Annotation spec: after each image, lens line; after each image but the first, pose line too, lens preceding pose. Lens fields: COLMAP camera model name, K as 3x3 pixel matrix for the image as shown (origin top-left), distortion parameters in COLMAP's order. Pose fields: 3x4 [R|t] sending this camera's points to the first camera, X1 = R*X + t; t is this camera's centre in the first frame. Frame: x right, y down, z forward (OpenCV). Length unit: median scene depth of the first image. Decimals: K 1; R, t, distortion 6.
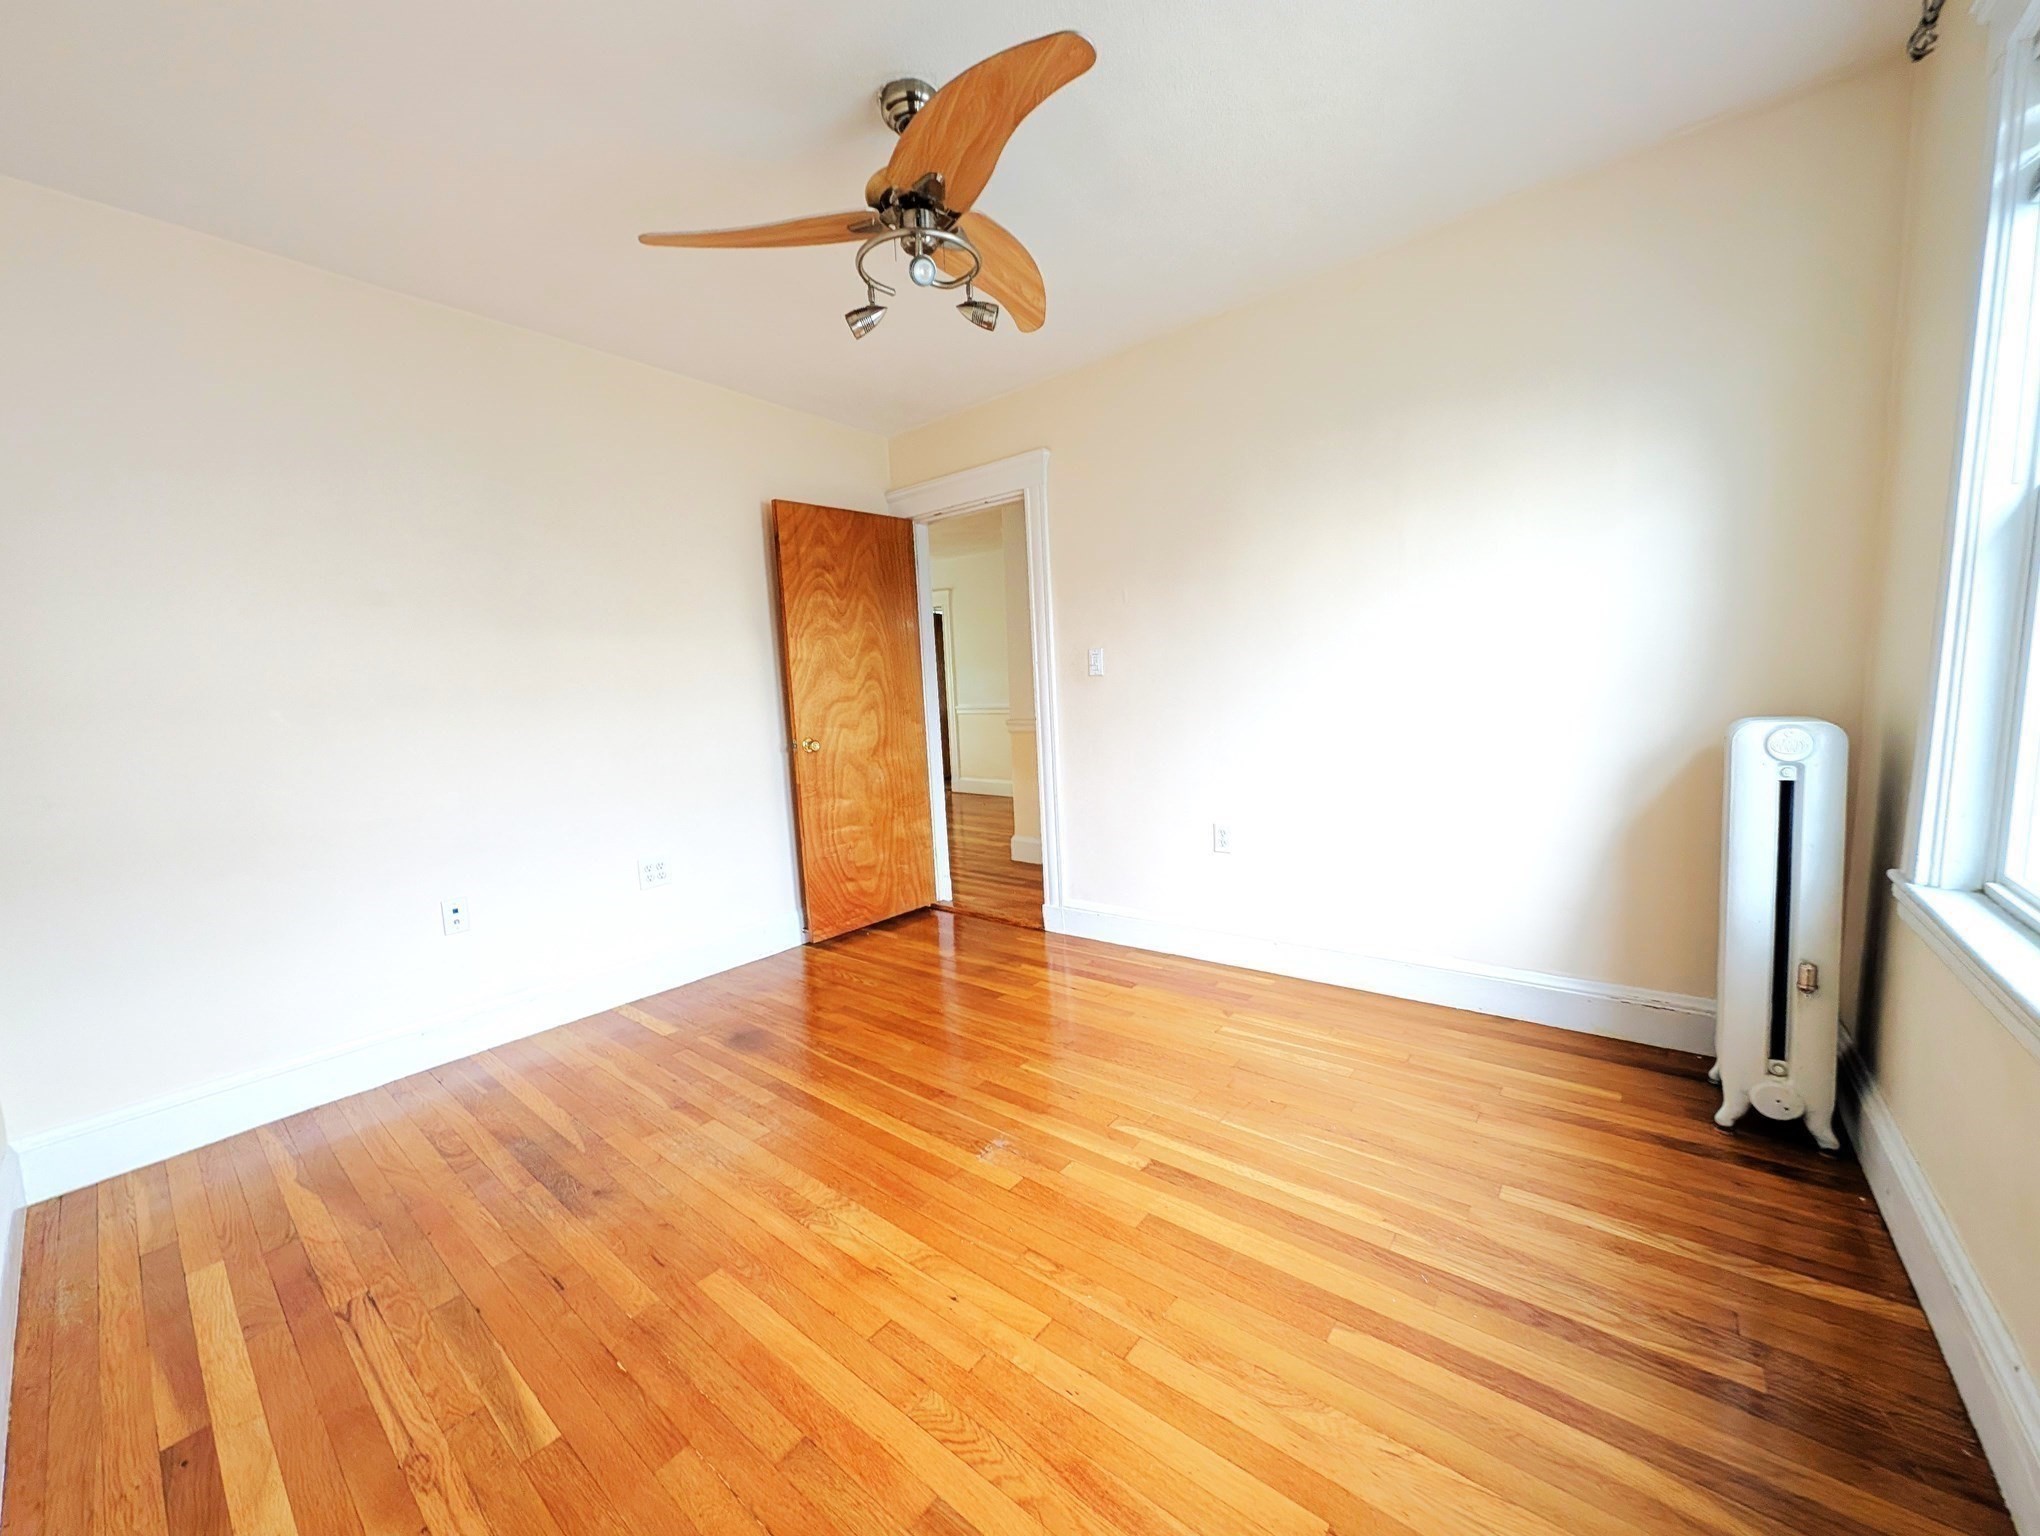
lens RADIAL K [[762.2, 0, 1016.9], [0, 762.2, 773.4], [0, 0, 1]] dist [-0.000040, -0.000698]
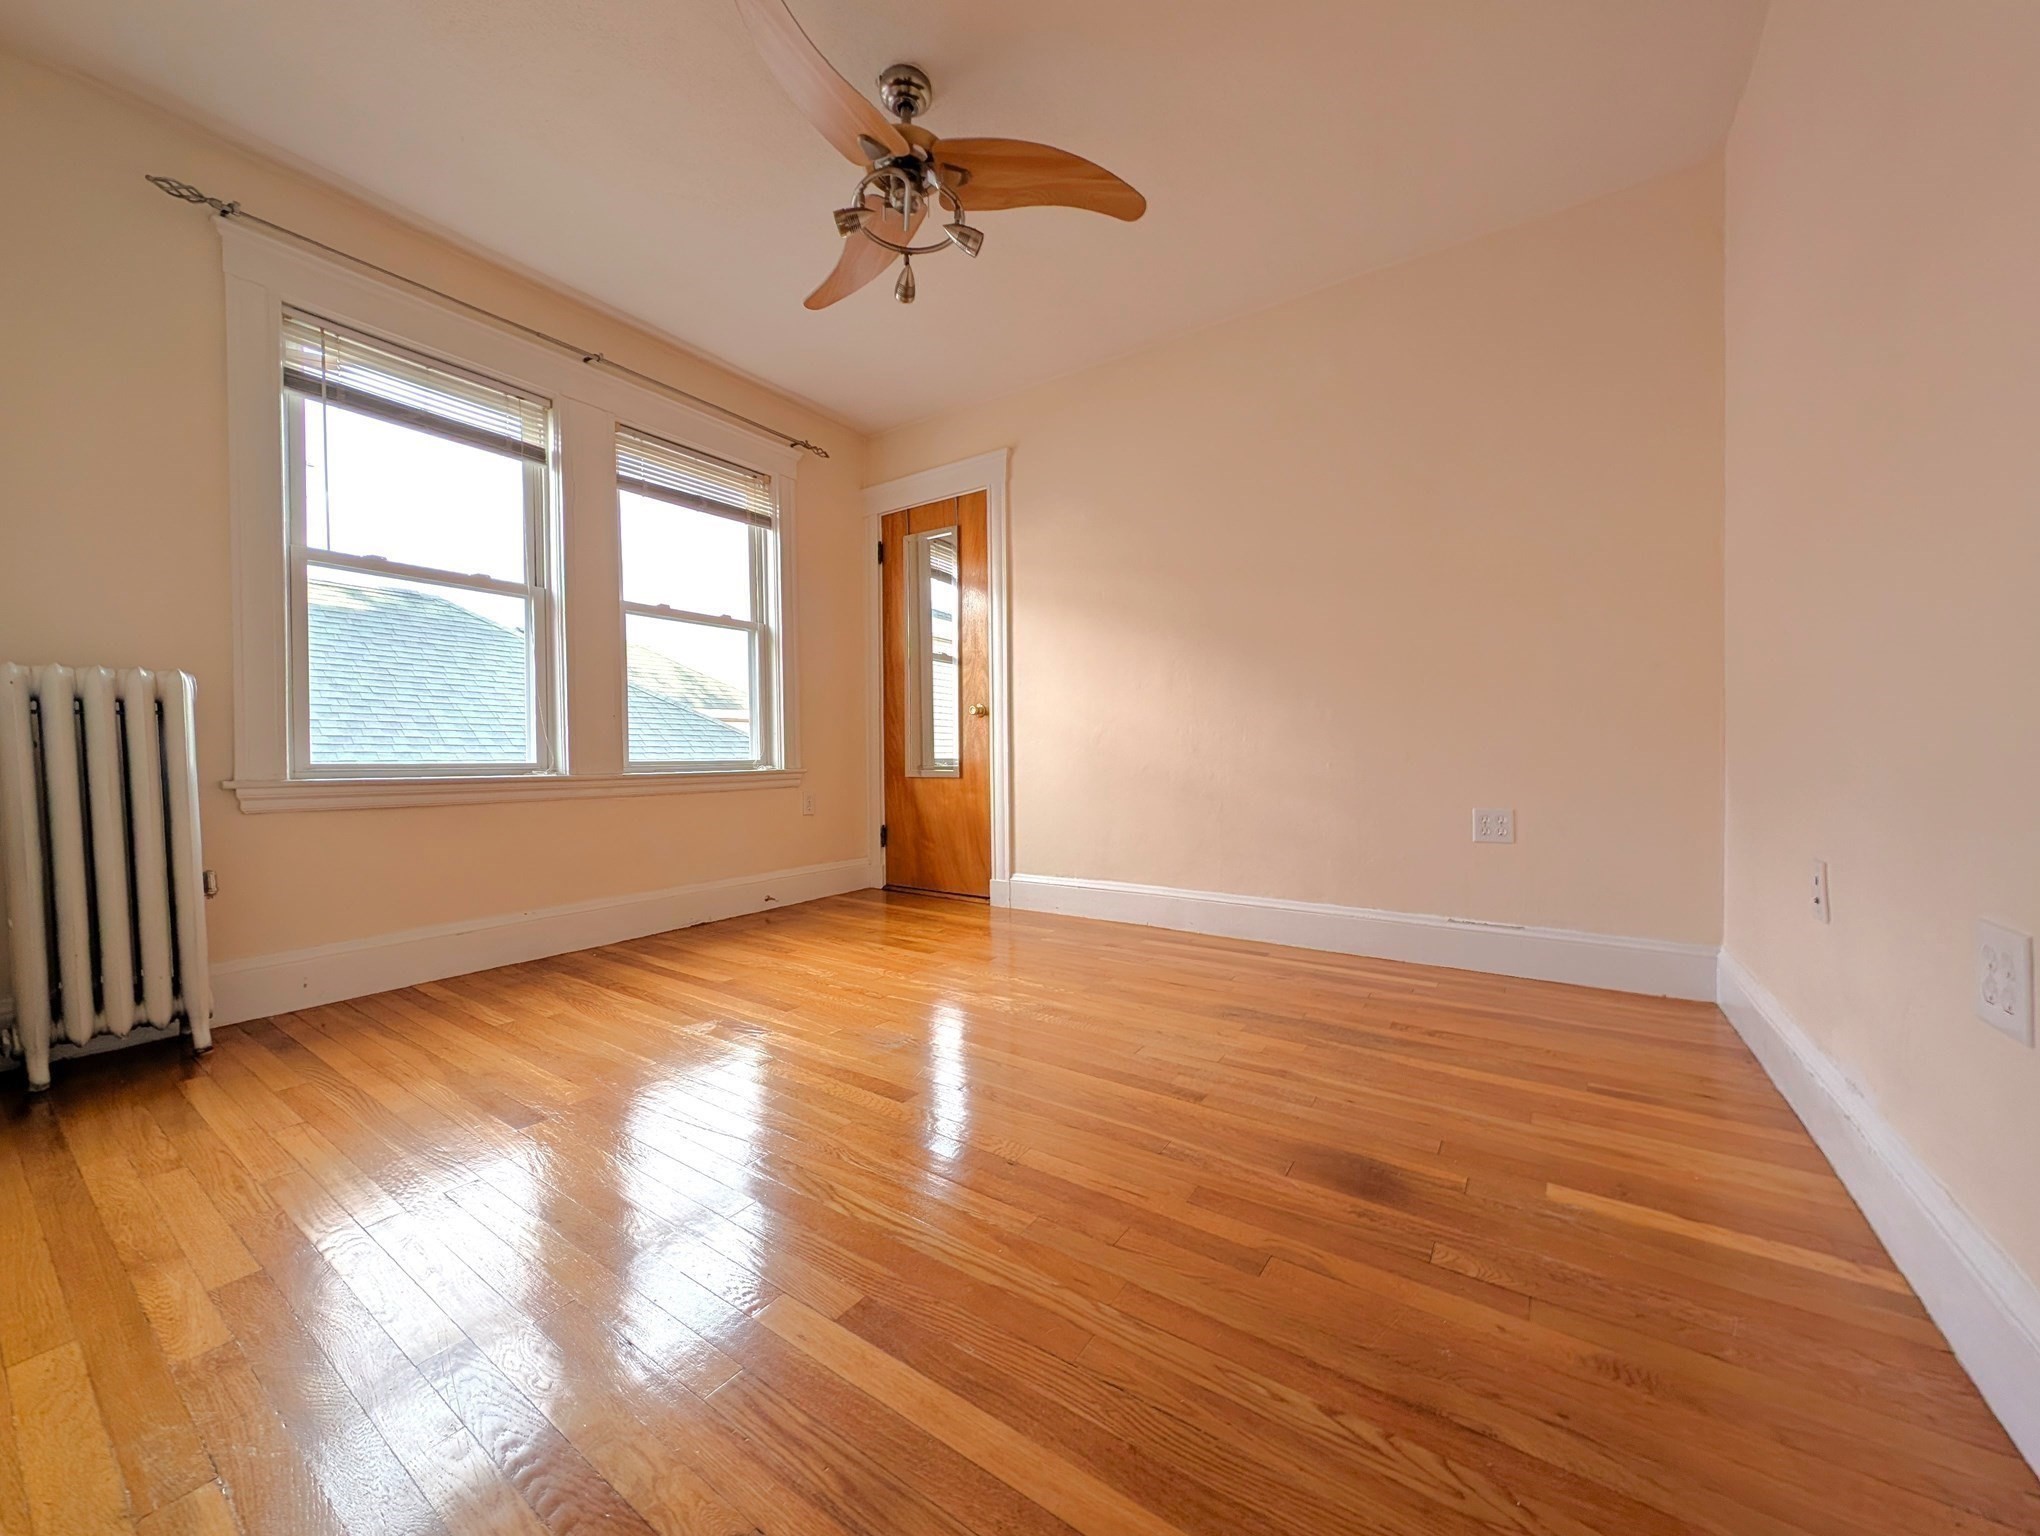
lens RADIAL K [[762.2, 0, 1023.0], [0, 762.2, 774.2], [0, 0, 1]] dist [-0.000040, -0.000698]
pose [[-0.994793, 0.060490, -0.082027, -0.175352], [0.047511, 0.987260, 0.151857, -0.026109], [0.090168, 0.147169, -0.984993, 2.552509]]
